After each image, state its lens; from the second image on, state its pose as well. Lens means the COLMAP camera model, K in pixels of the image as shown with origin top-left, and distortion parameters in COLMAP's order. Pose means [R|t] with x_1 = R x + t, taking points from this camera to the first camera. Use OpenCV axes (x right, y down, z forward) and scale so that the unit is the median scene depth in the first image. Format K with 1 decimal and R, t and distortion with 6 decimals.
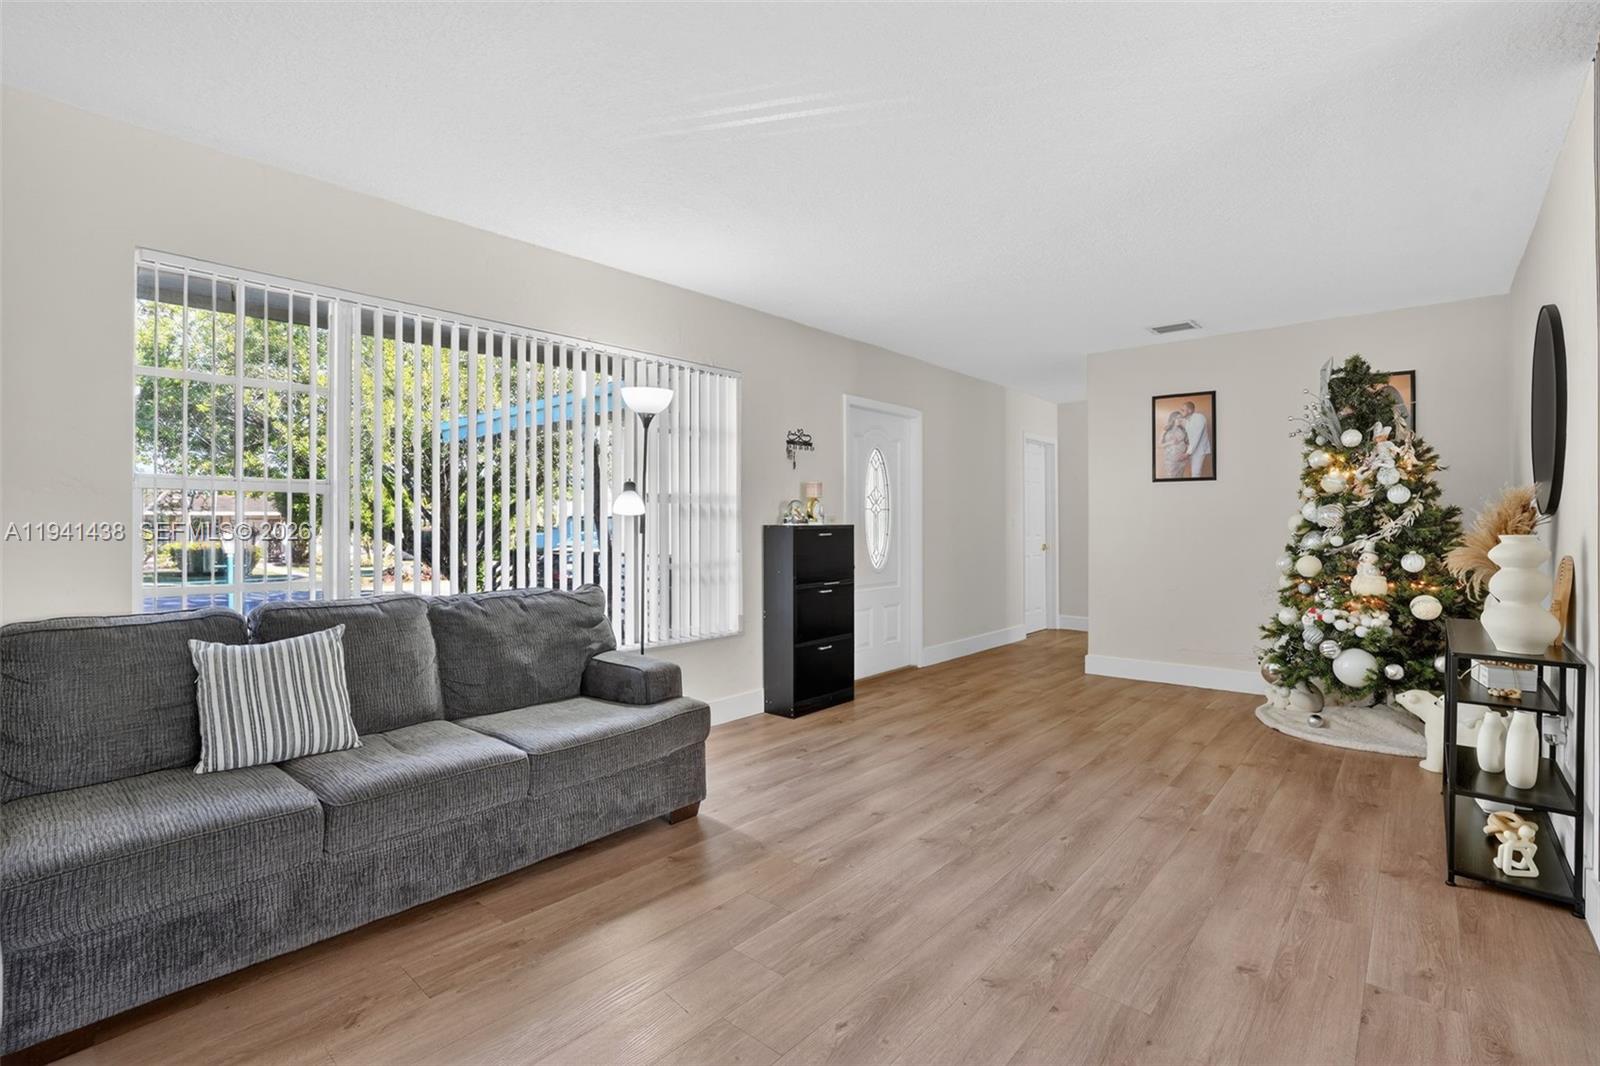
lens RADIAL K [[762.3, 0, 801.8], [0, 762.3, 515.8], [0, 0, 1]] dist [-0.001054, -0.000148]
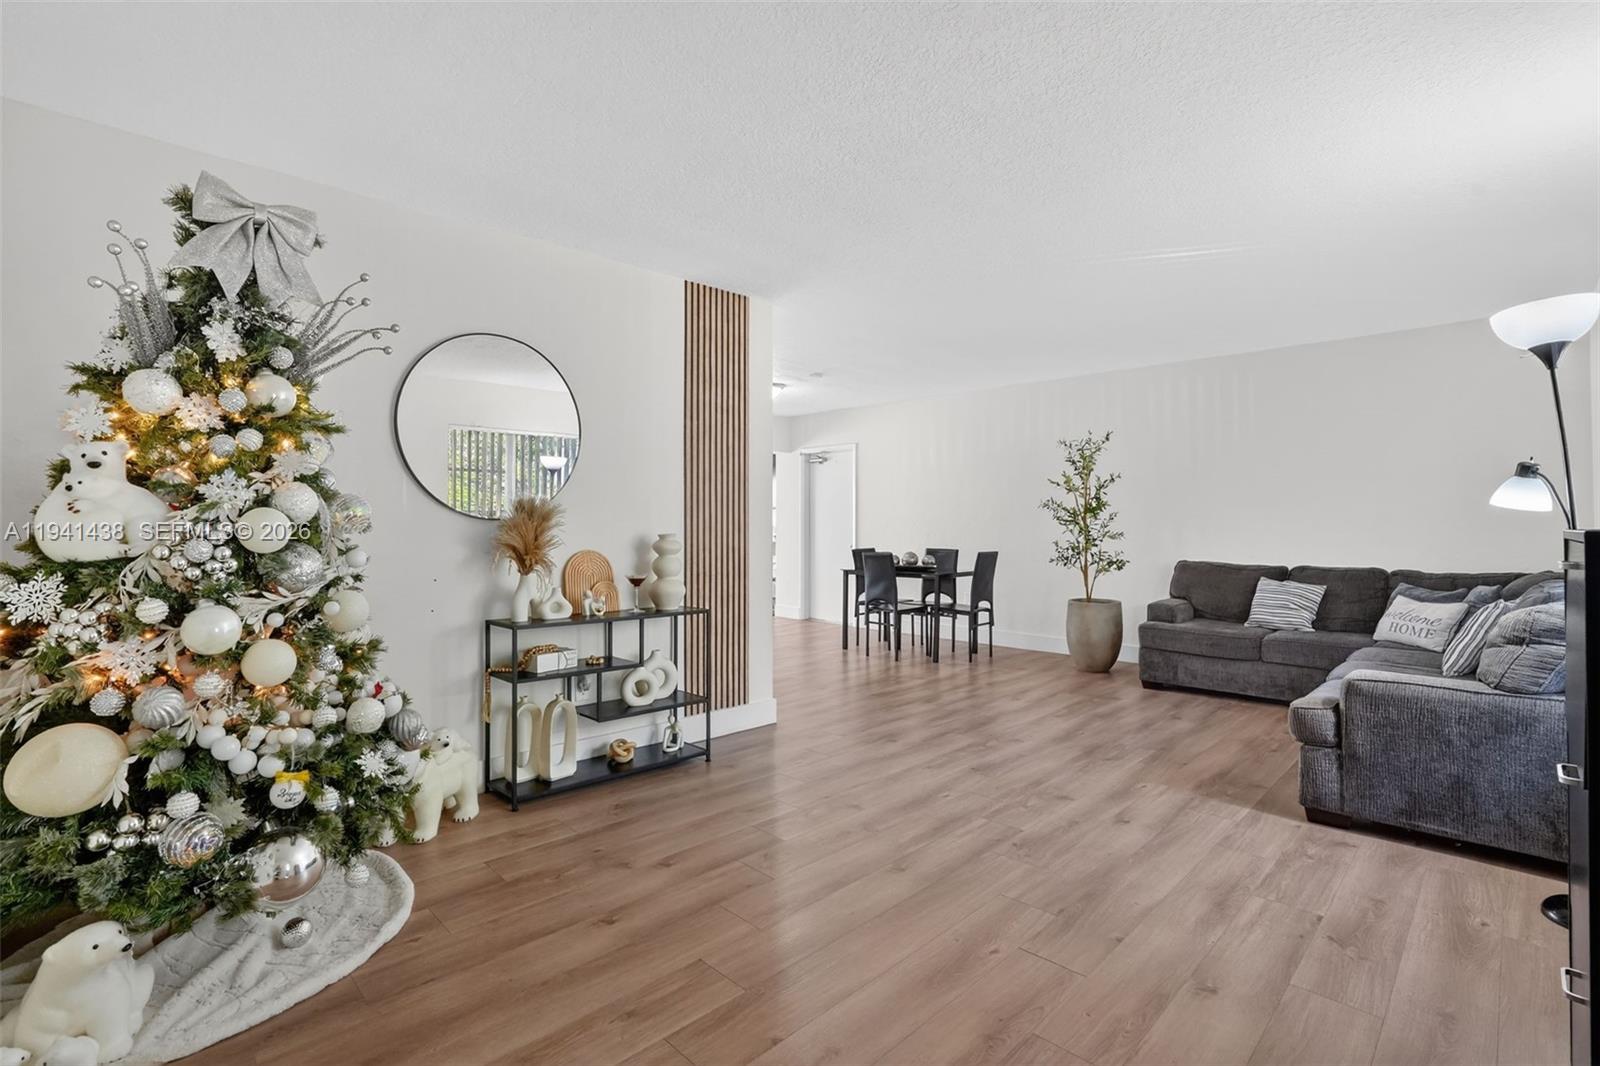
lens RADIAL K [[745.5, 0, 804.3], [0, 745.5, 520.9], [0, 0, 1]] dist [-0.060067, 0.024399]
pose [[-0.997192, -0.001842, 0.074866, 0.419736], [-0.002808, 0.999914, -0.012792, 0.018127], [-0.074836, -0.012966, -0.997112, 1.887458]]
